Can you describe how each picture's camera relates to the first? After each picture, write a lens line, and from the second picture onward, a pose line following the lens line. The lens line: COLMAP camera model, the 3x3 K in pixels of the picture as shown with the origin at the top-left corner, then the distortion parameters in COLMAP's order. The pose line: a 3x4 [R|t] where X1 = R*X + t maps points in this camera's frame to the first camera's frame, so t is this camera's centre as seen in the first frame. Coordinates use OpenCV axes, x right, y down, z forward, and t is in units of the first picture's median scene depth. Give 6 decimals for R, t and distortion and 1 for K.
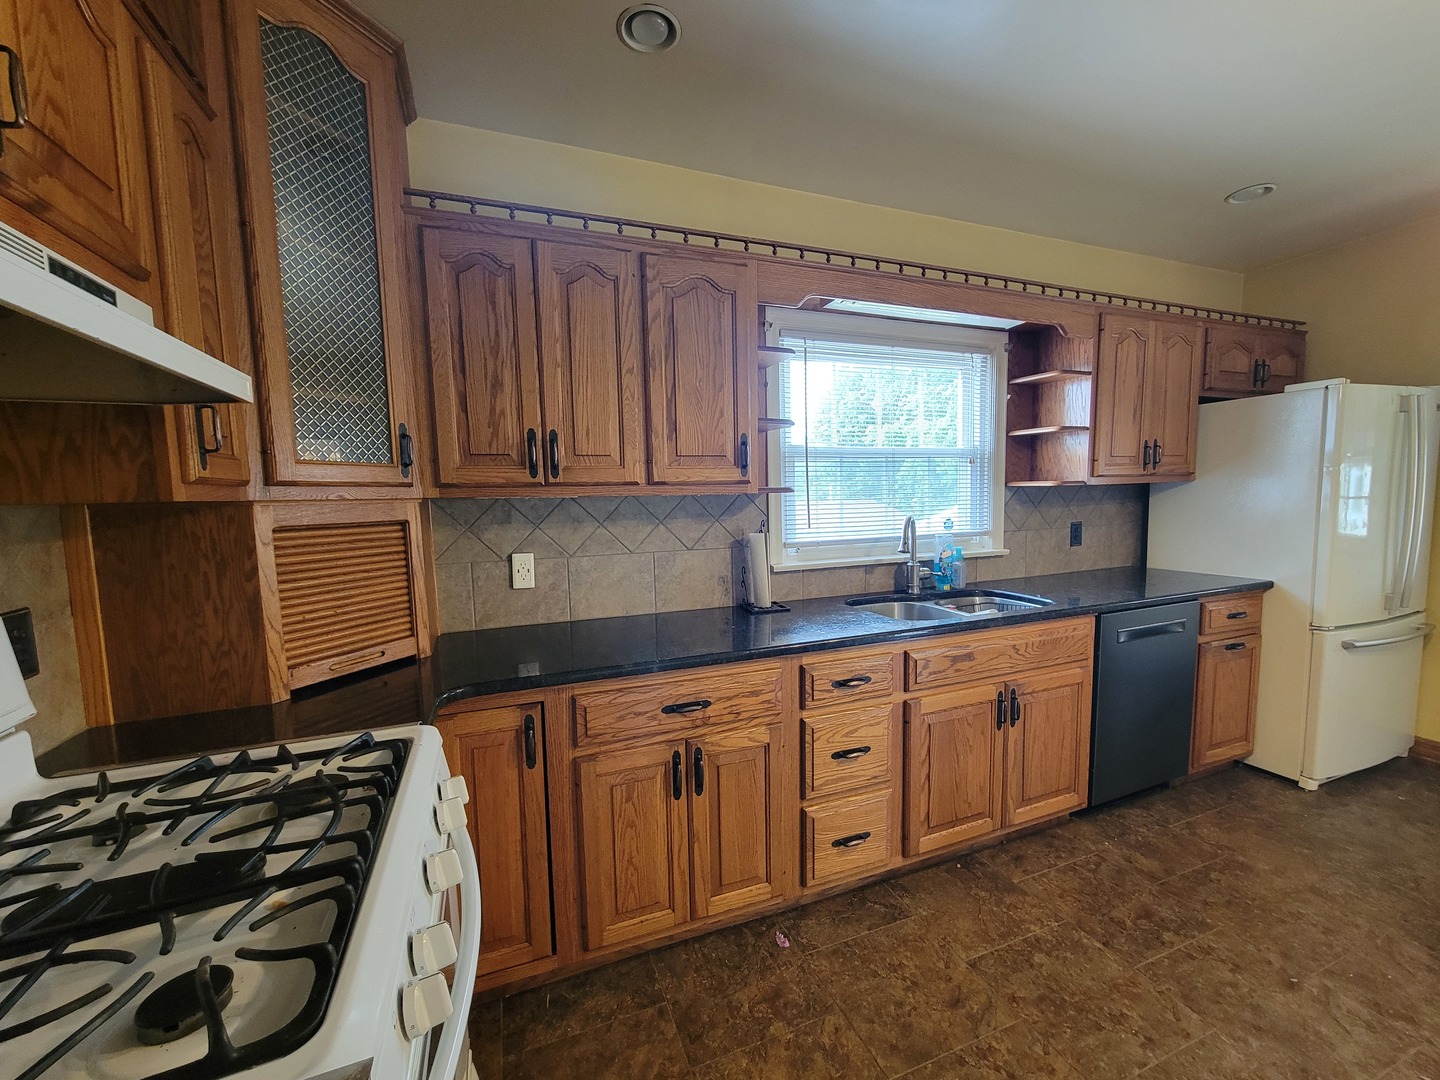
lens RADIAL K [[585.0, 0, 723.5], [0, 585.0, 550.9], [0, 0, 1]] dist [-0.001843, 0.000276]
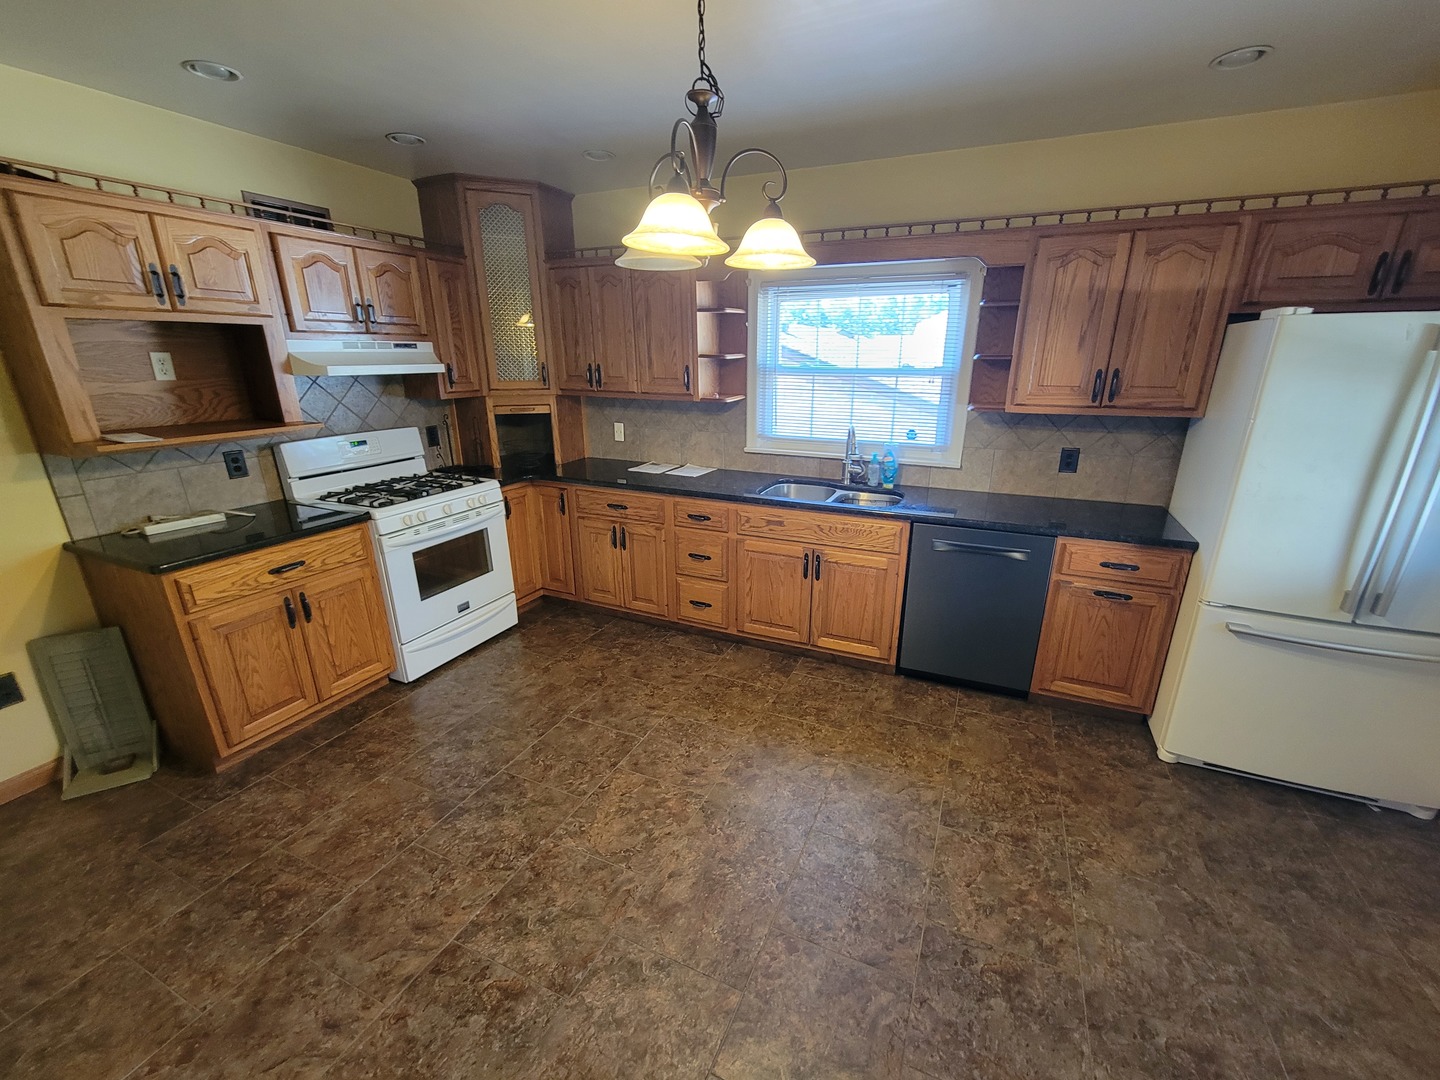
lens RADIAL K [[585.0, 0, 738.2], [0, 585.0, 548.6], [0, 0, 1]] dist [-0.001843, 0.000276]
pose [[0.707031, 0.248166, -0.662209, 1.438066], [-0.087376, 0.959885, 0.266431, -0.159634], [0.701764, -0.130514, 0.700353, -0.157274]]
